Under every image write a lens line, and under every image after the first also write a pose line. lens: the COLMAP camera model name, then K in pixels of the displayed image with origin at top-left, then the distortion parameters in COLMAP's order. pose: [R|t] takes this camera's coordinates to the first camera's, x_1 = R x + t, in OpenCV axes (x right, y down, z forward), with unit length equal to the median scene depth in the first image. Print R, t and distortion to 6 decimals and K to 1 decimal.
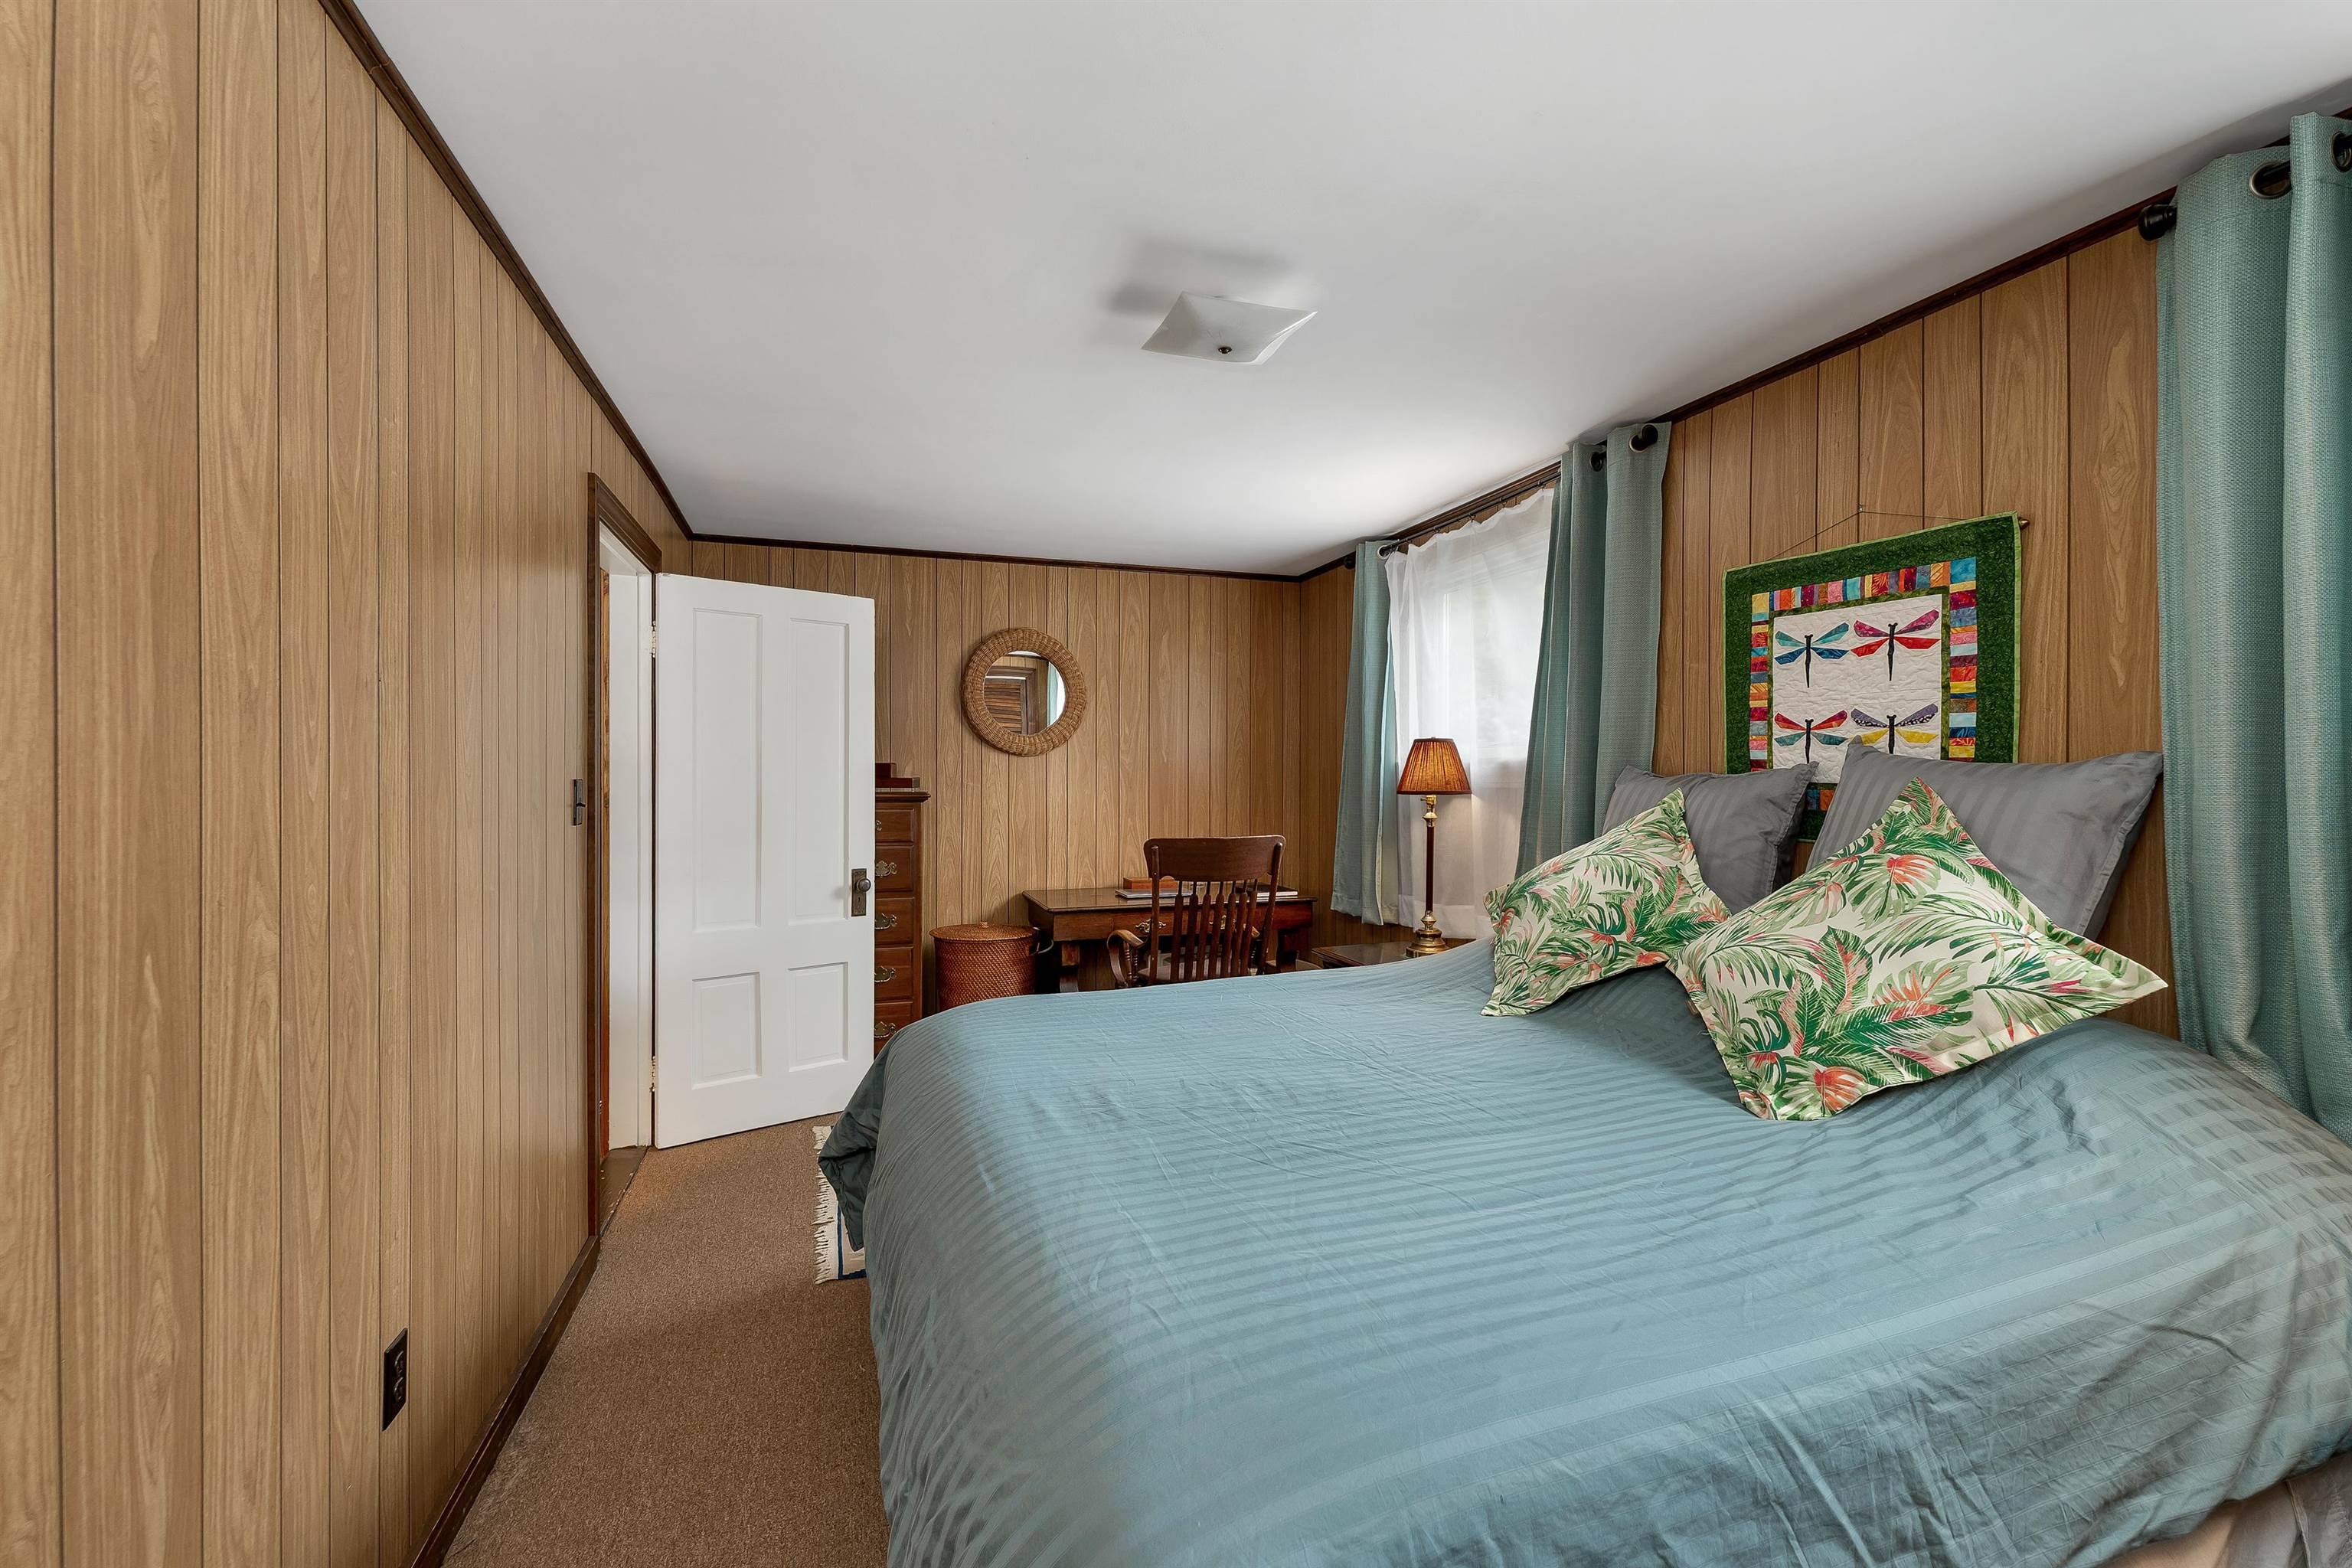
lens RADIAL K [[933.1, 0, 1176.0], [0, 933.1, 784.0], [0, 0, 1]] dist [-0.000359, -0.000124]
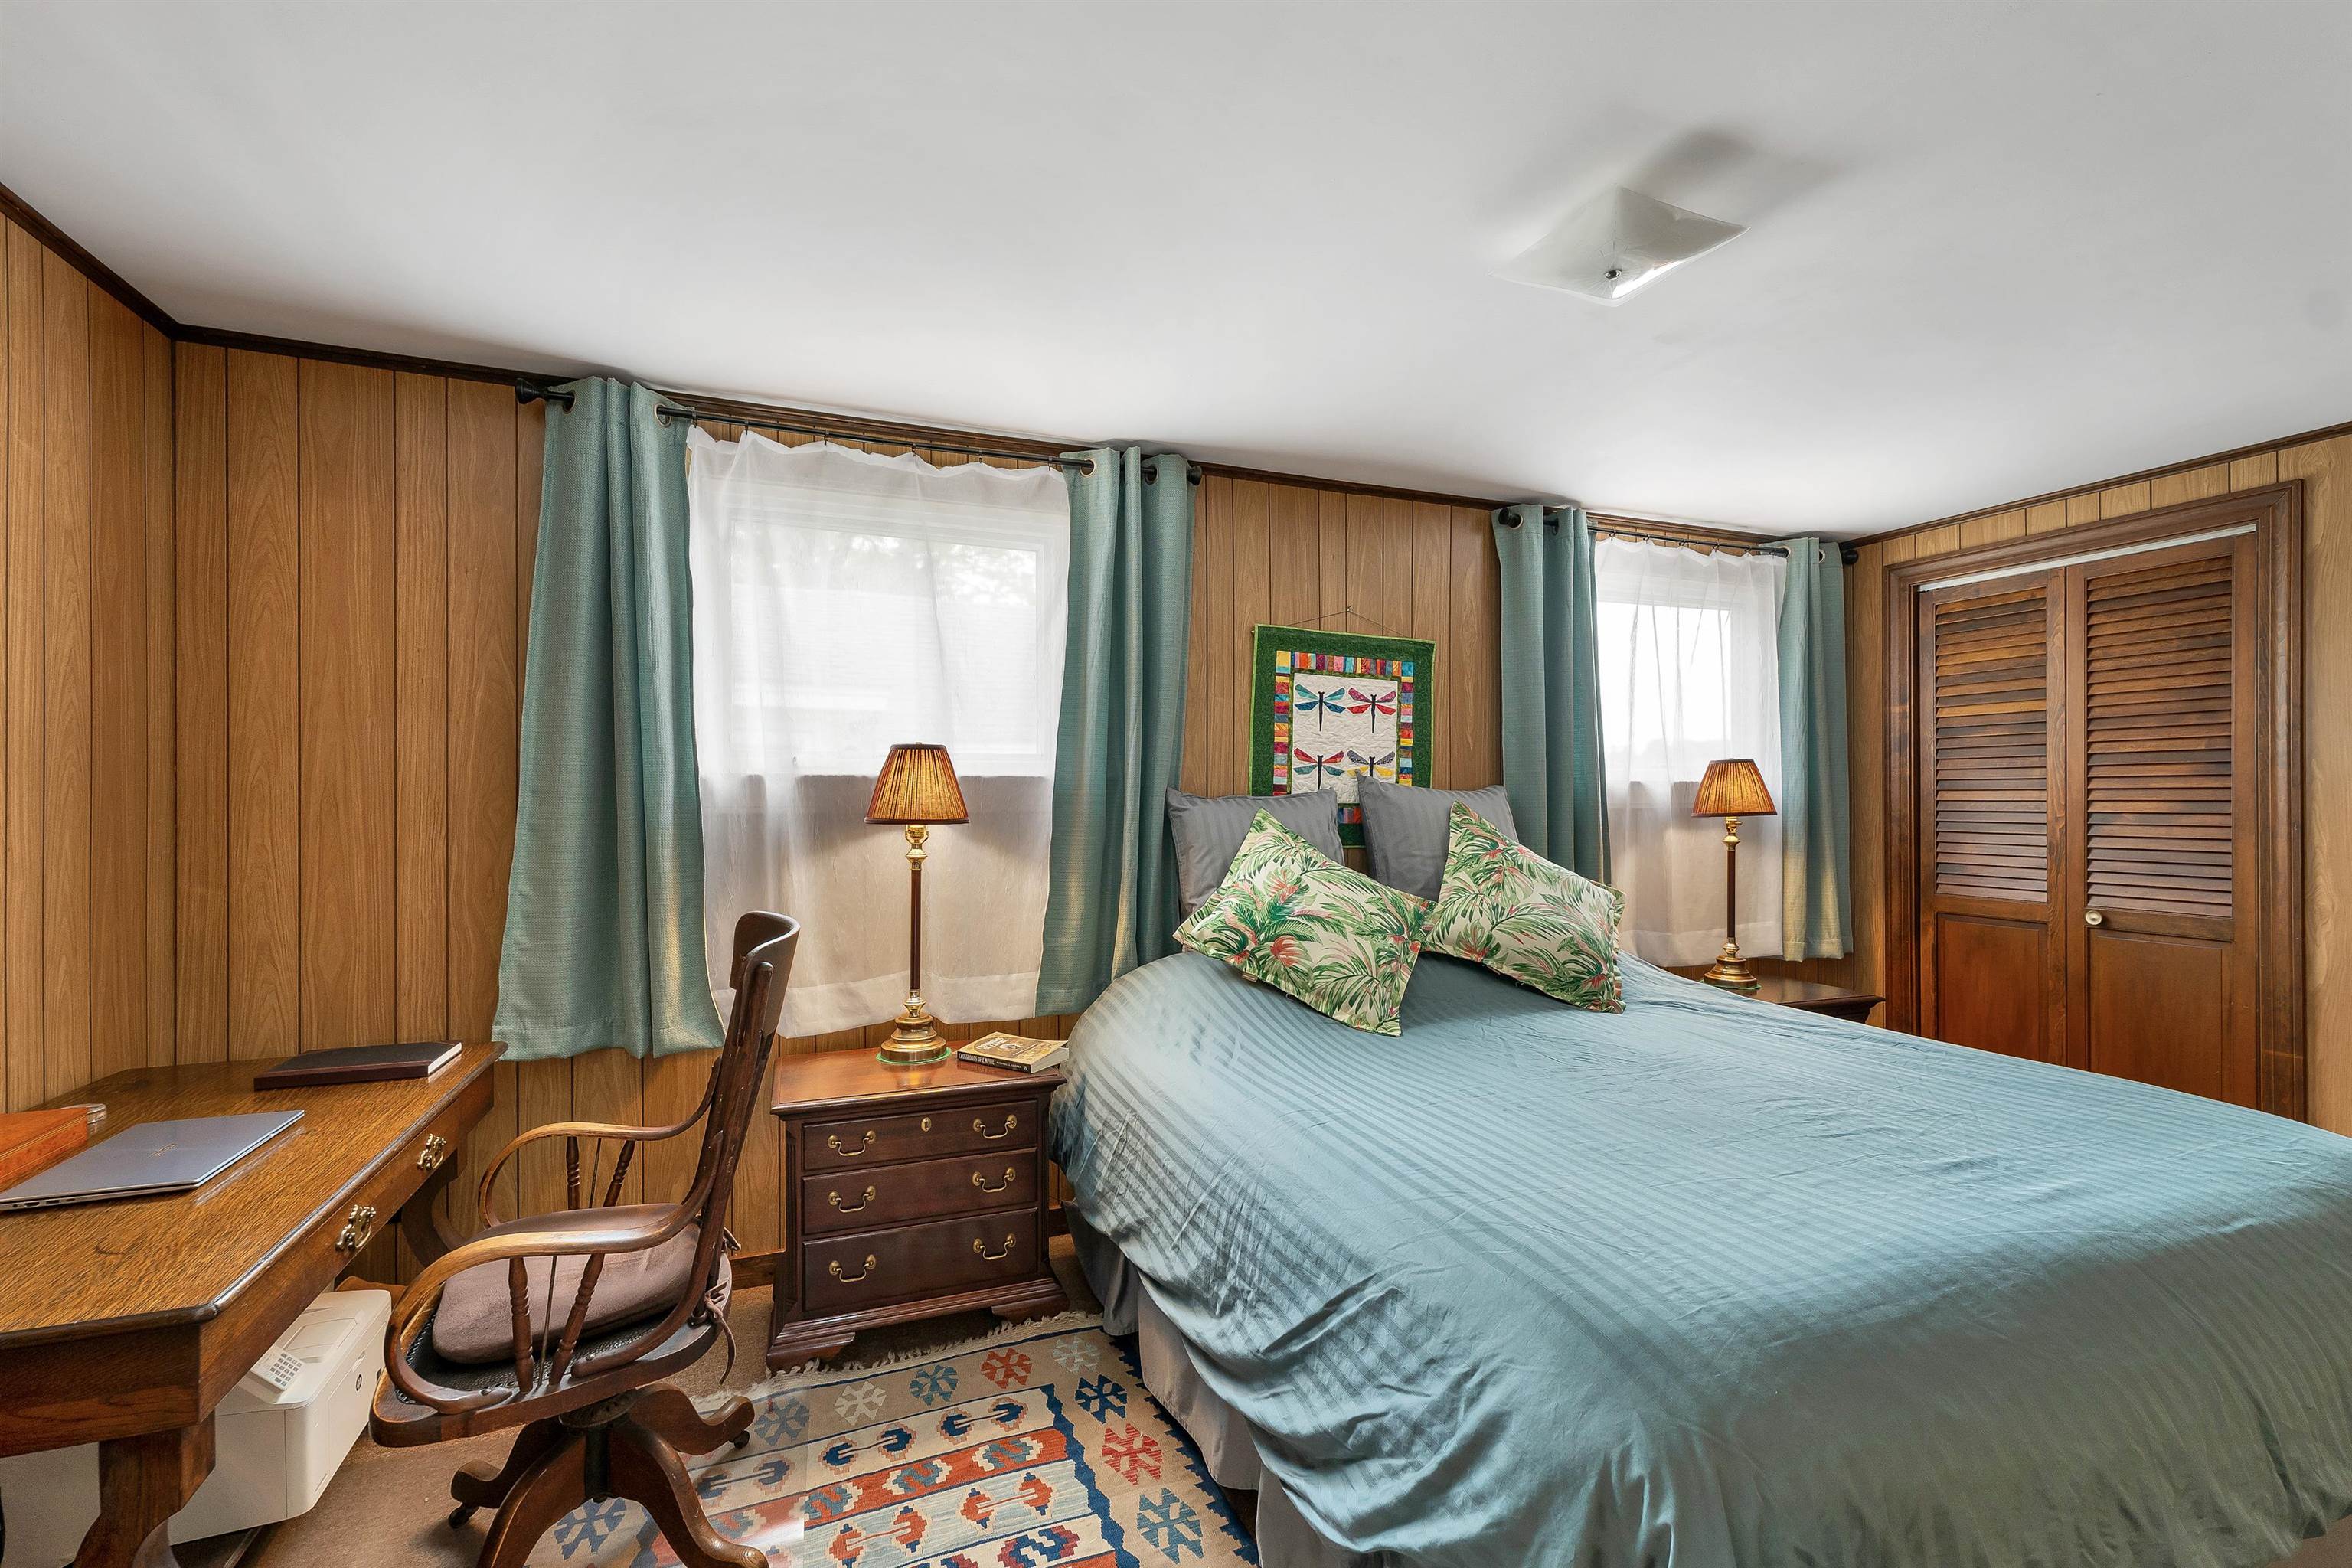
lens RADIAL K [[978.8, 0, 1156.8], [0, 978.8, 778.8], [0, 0, 1]] dist [0.002252, 0.000238]
pose [[-0.013560, 0.022651, 0.999651, -0.717153], [0.007952, 0.999714, -0.022544, -0.006542], [-0.999876, 0.007644, -0.013736, 1.272057]]
